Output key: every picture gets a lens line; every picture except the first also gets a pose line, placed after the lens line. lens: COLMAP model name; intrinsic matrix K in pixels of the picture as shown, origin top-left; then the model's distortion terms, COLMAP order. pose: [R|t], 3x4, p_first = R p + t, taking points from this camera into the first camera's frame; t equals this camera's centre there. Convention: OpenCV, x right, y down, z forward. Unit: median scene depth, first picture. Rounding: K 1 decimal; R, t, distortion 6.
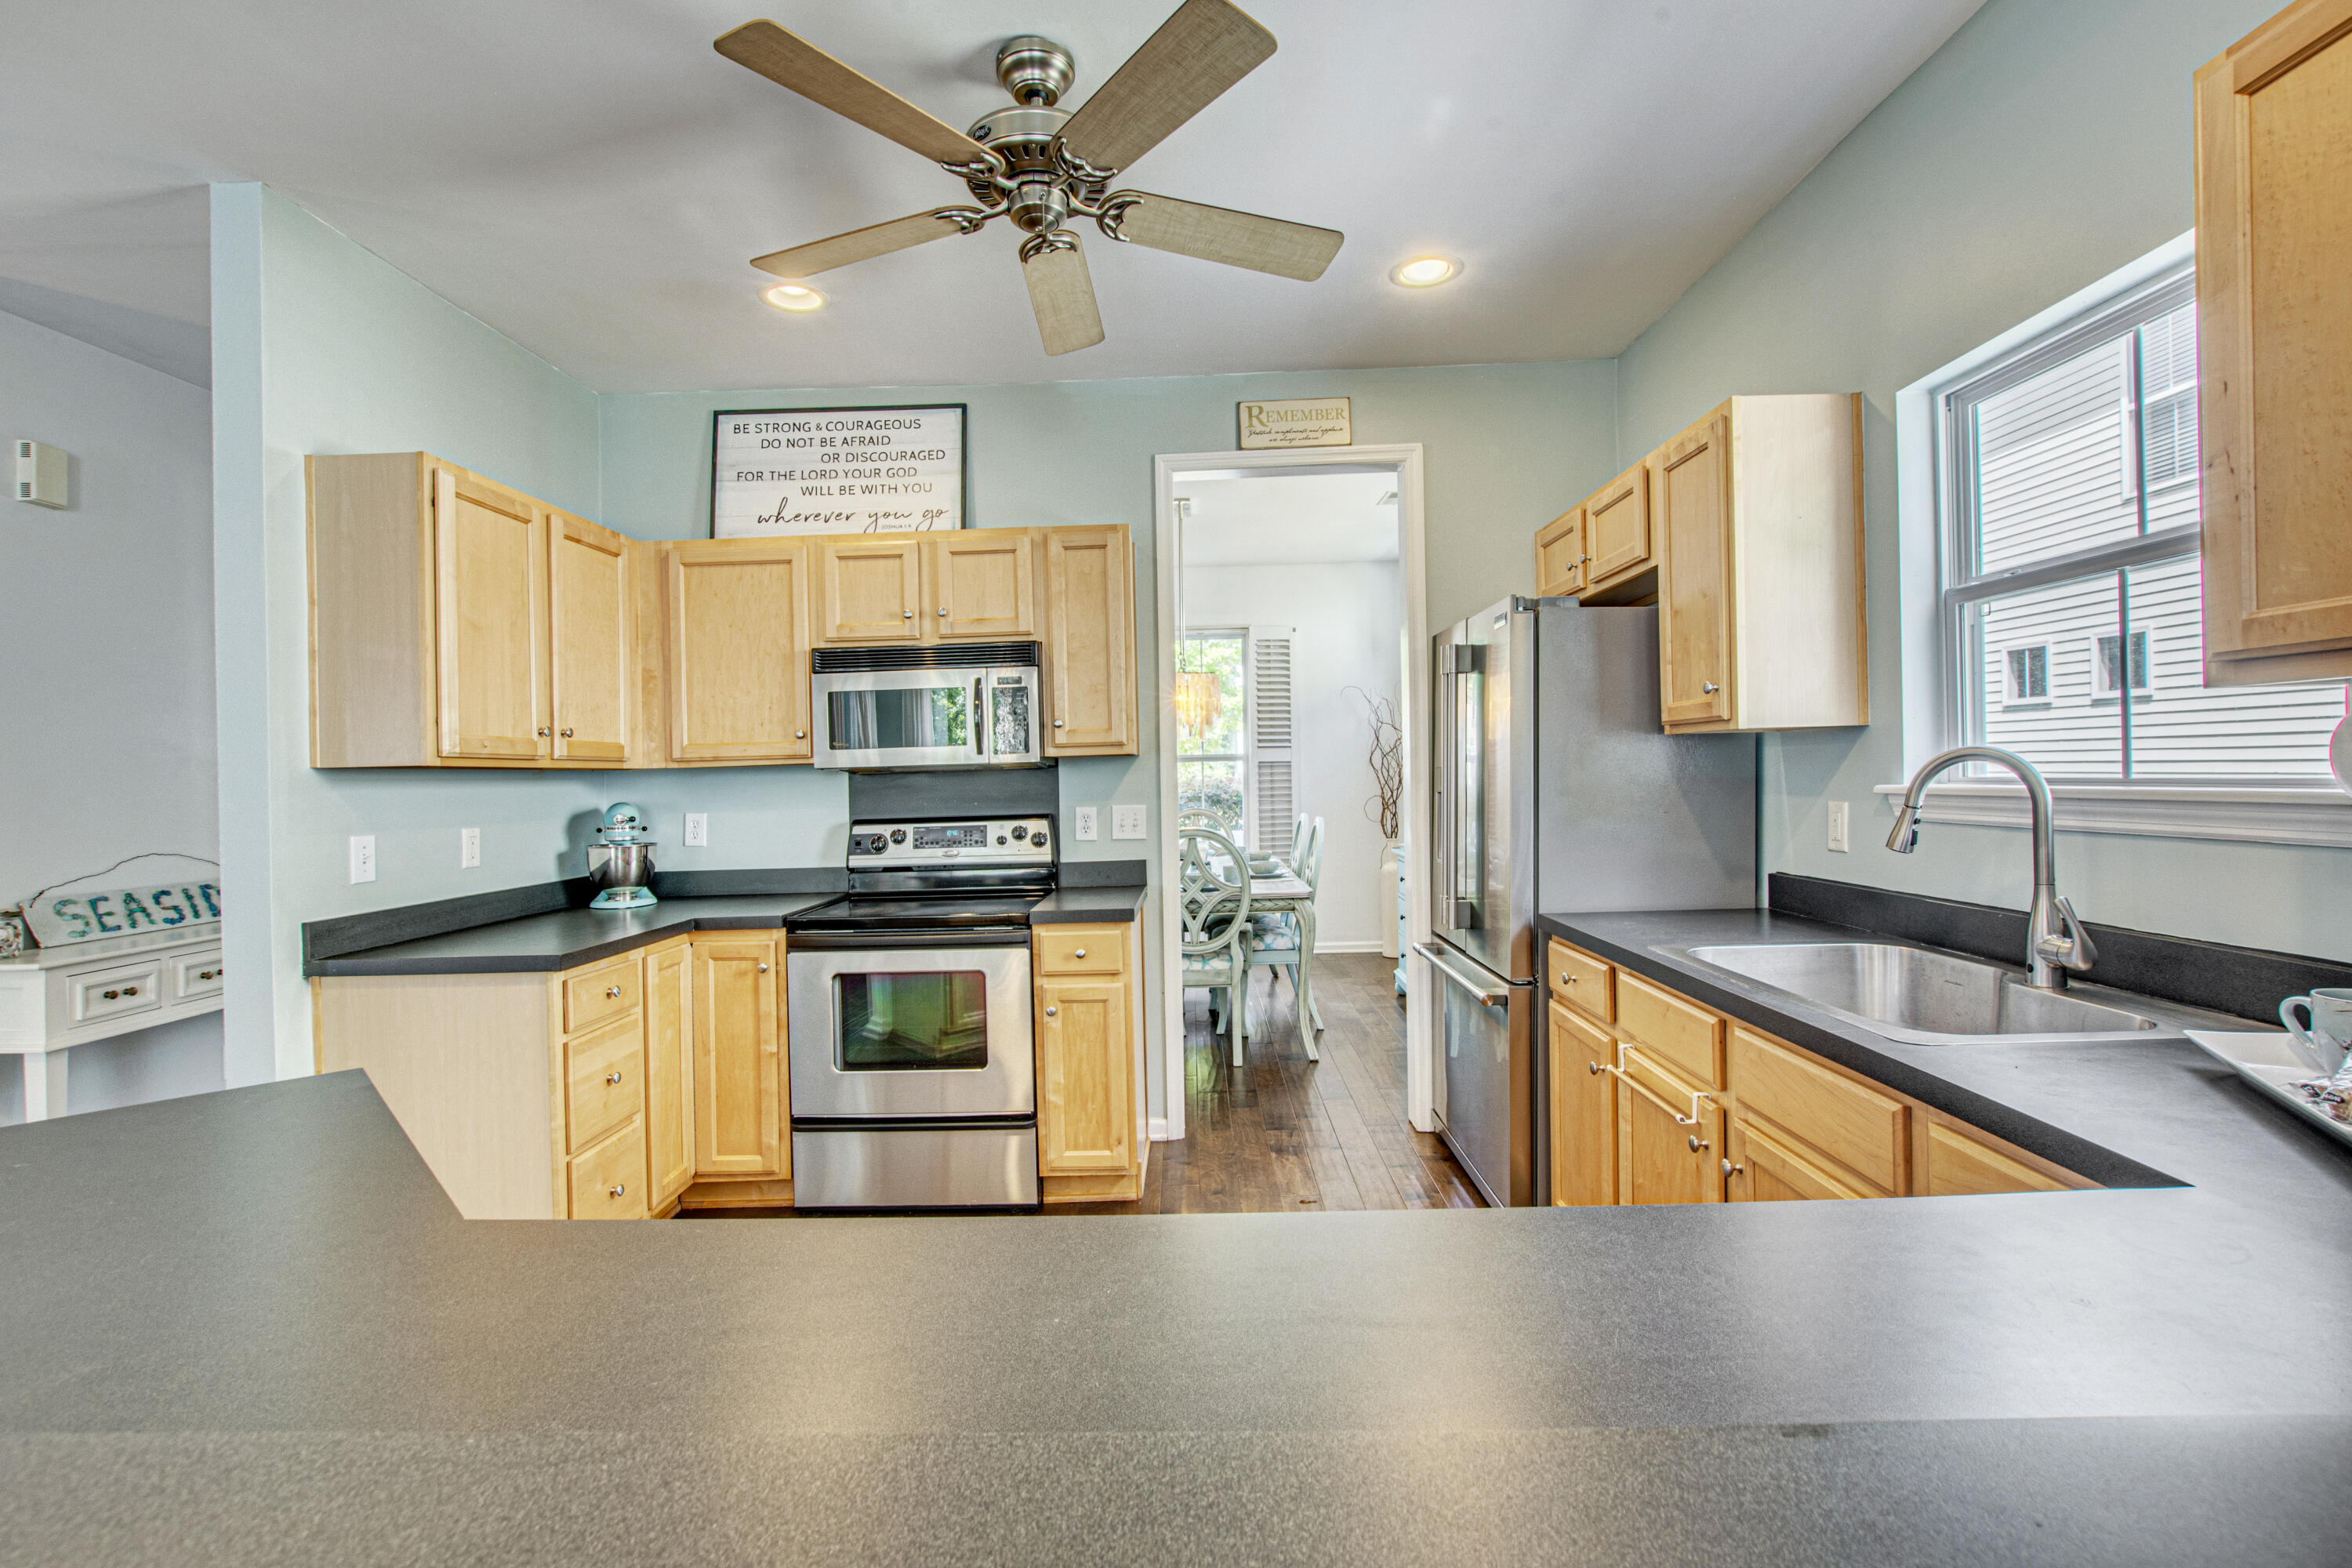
lens RADIAL K [[1067.5, 0, 1165.4], [0, 1067.5, 767.2], [0, 0, 1]] dist [0.019890, -0.000072]
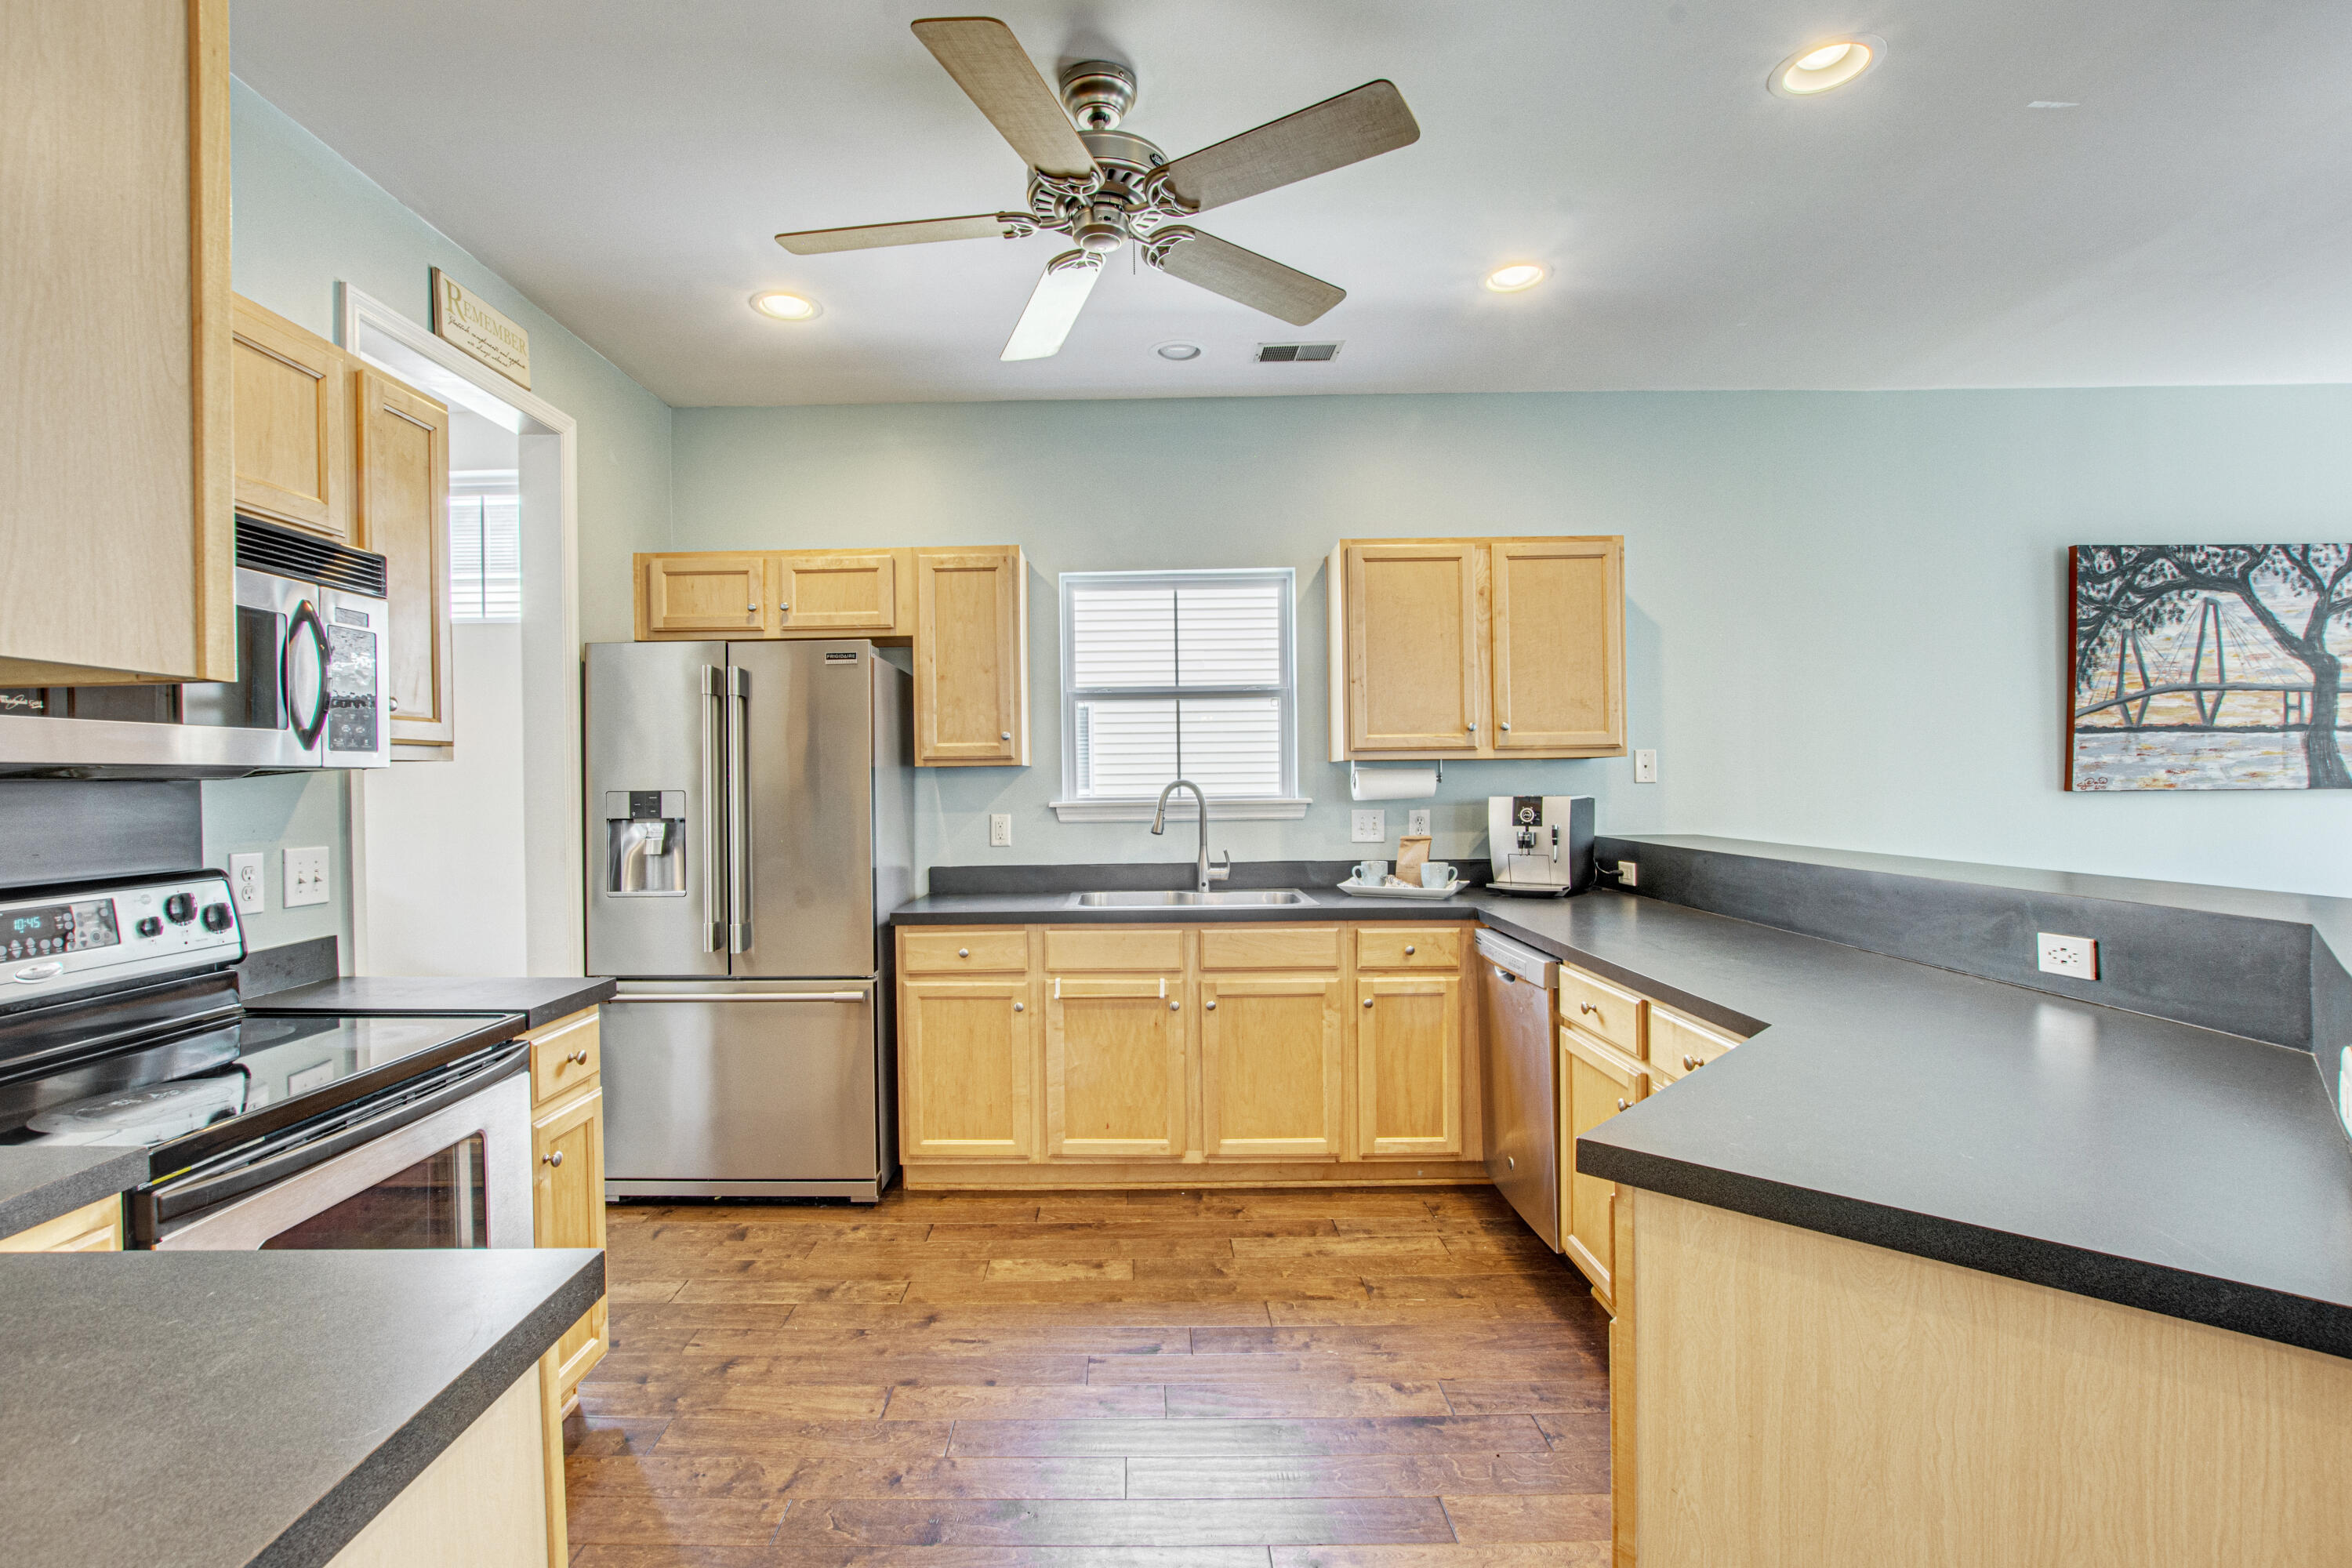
lens RADIAL K [[1105.6, 0, 1160.3], [0, 1105.6, 791.1], [0, 0, 1]] dist [-0.000709, -0.000049]
pose [[-0.040499, 0.017323, 0.999029, -0.679937], [0.007087, 0.999830, -0.017050, 0.019122], [-0.999154, 0.006389, -0.040615, 0.569149]]
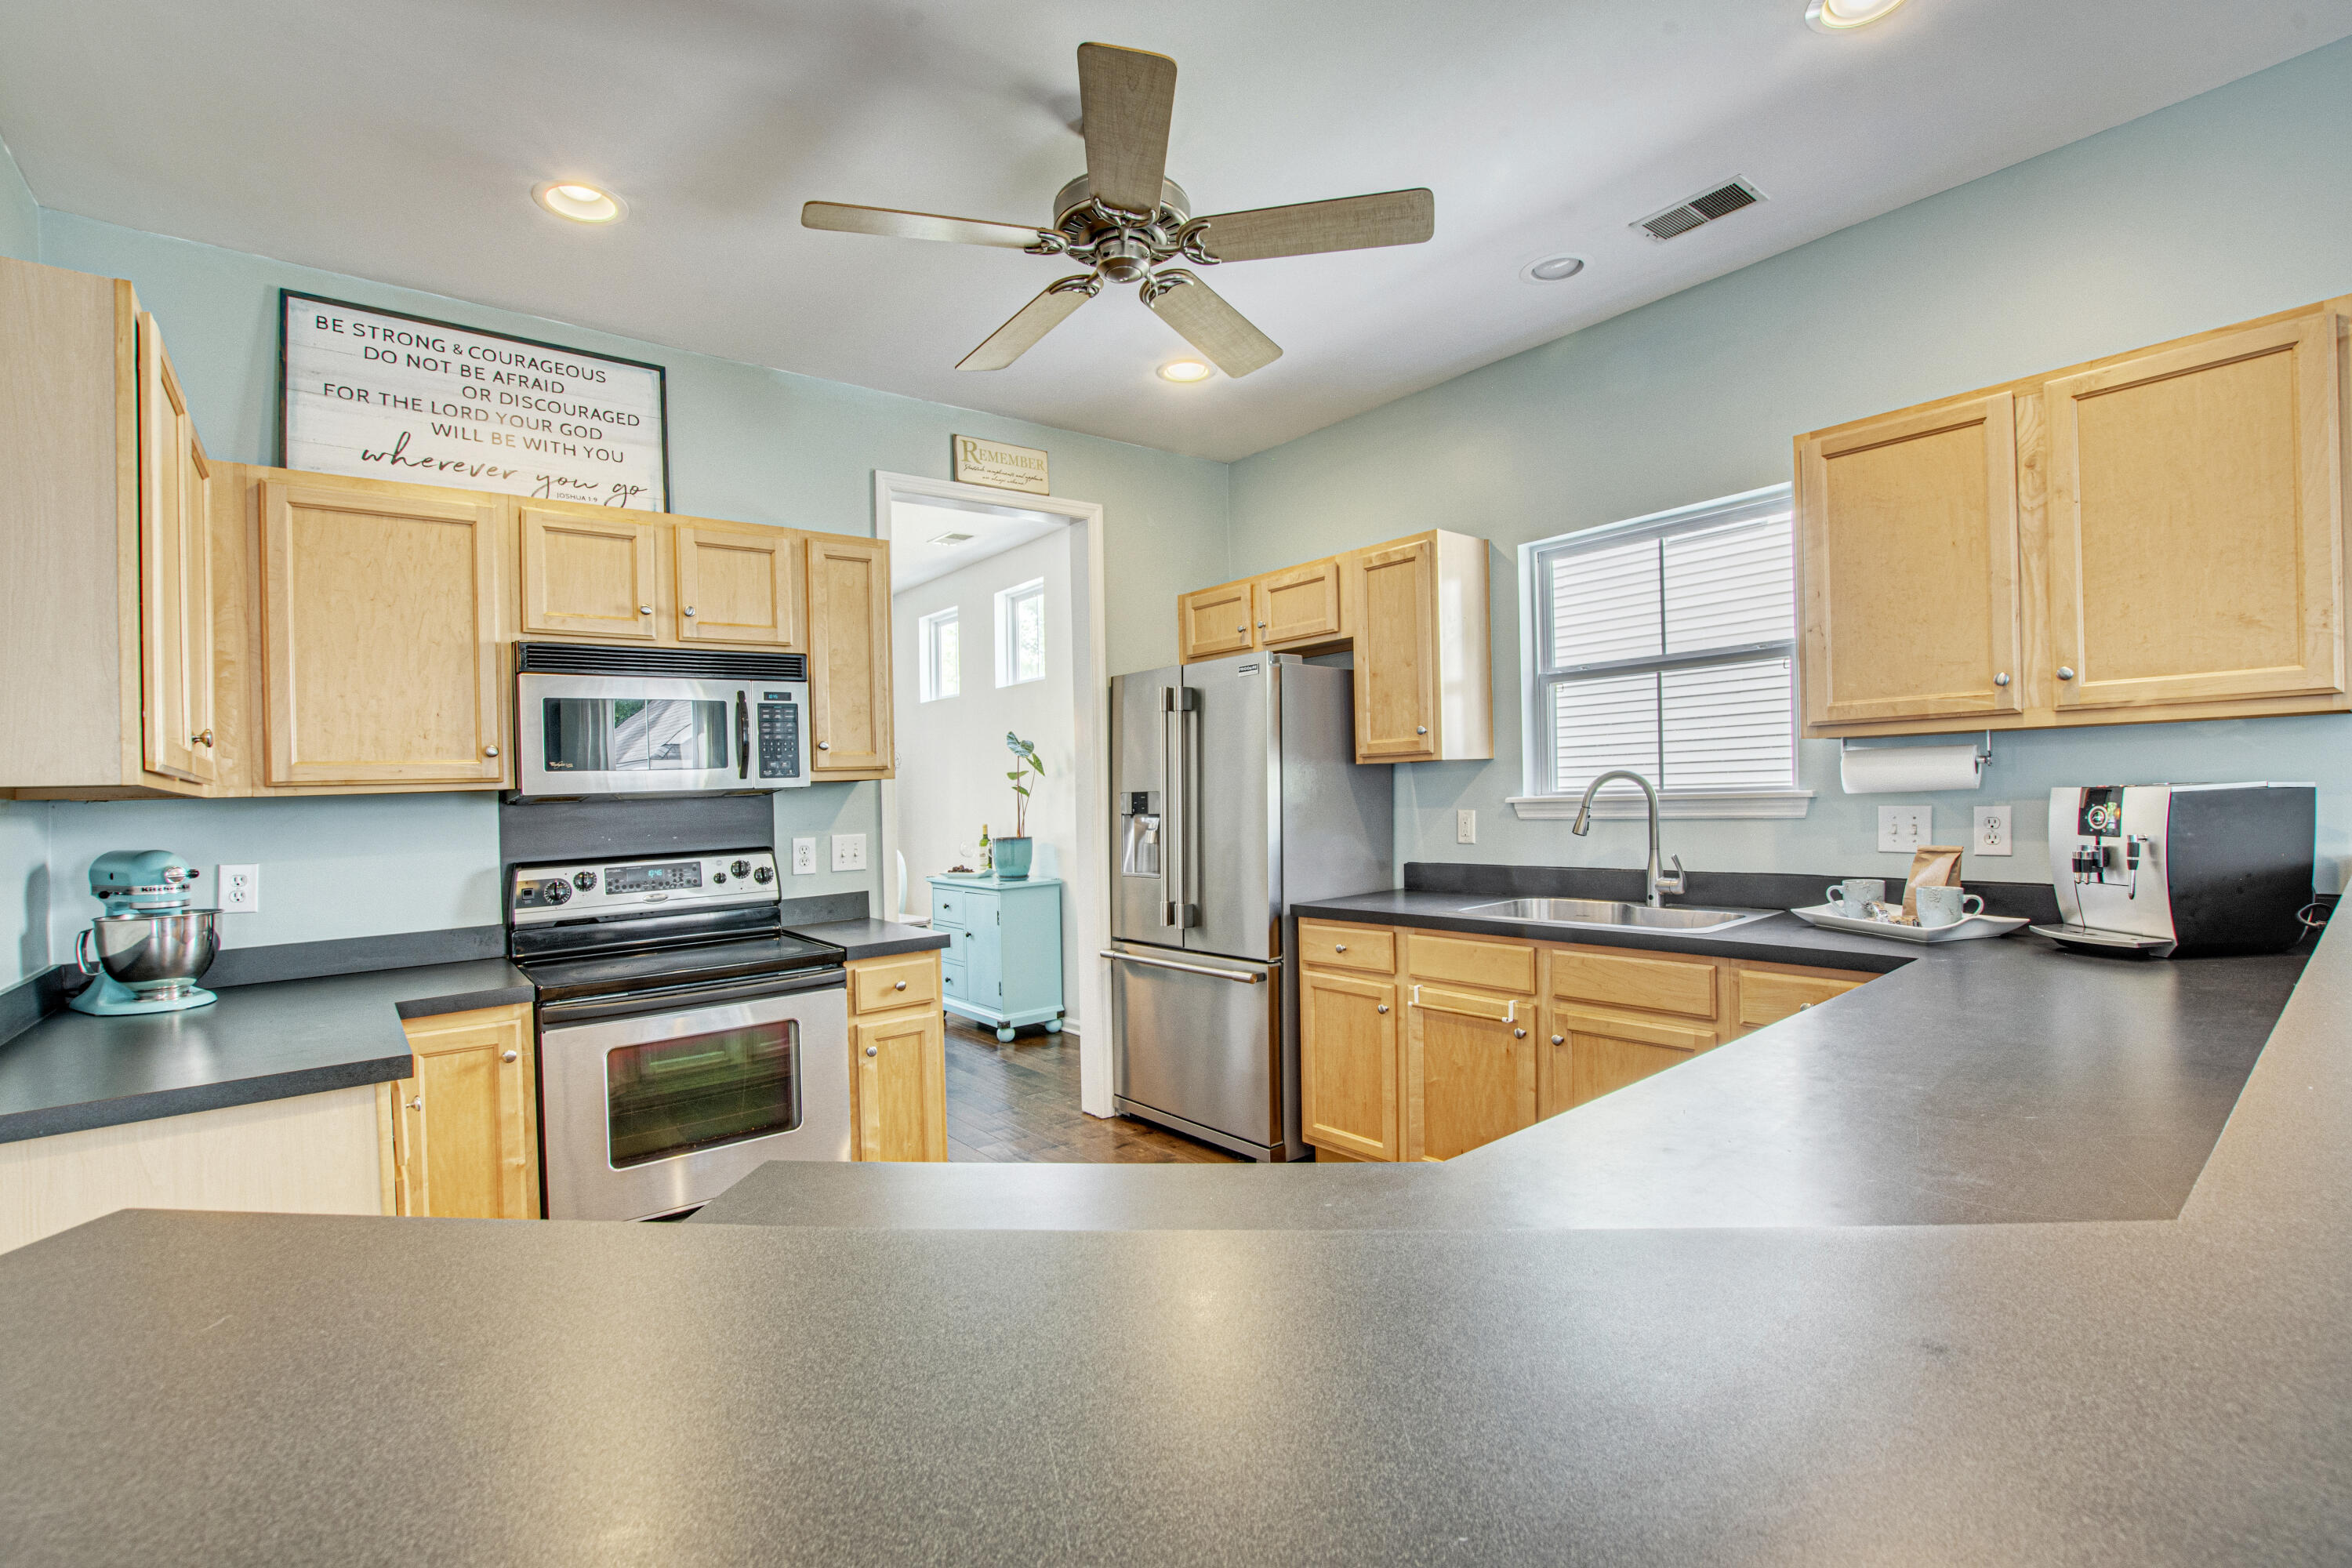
lens RADIAL K [[1105.6, 0, 1160.3], [0, 1105.6, 791.1], [0, 0, 1]] dist [-0.000709, -0.000049]
pose [[0.751578, -0.002898, 0.659638, -0.482630], [0.012725, 0.999868, -0.010105, 0.011266], [-0.659522, 0.015989, 0.751515, 0.087689]]
